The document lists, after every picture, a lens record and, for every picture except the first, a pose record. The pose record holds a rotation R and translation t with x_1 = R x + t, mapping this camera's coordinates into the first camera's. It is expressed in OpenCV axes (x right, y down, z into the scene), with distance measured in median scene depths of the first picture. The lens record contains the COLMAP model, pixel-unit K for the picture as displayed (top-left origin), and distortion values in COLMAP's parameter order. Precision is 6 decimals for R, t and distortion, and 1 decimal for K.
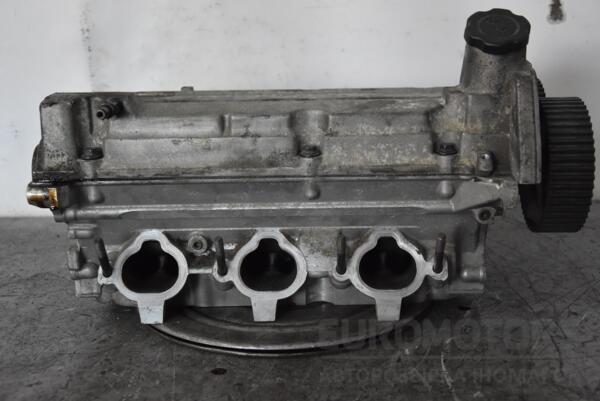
lens RADIAL K [[911.3, 0, 302.5], [0, 911.3, 200.5], [0, 0, 1]] dist [0.132751, 0.000000]
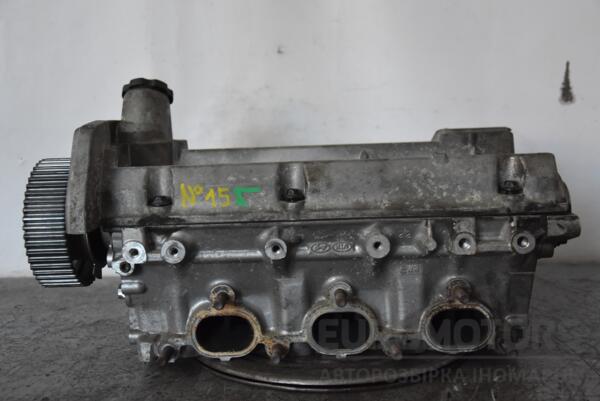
lens RADIAL K [[727.7, 0, 296.6], [0, 727.7, 202.2], [0, 0, 1]] dist [0.030991, 0.000000]
pose [[0.999282, 0.000549, -0.037893, -0.028504], [-0.005973, 0.989678, -0.143184, 0.075488], [0.037424, 0.143307, 0.988970, 0.168540]]
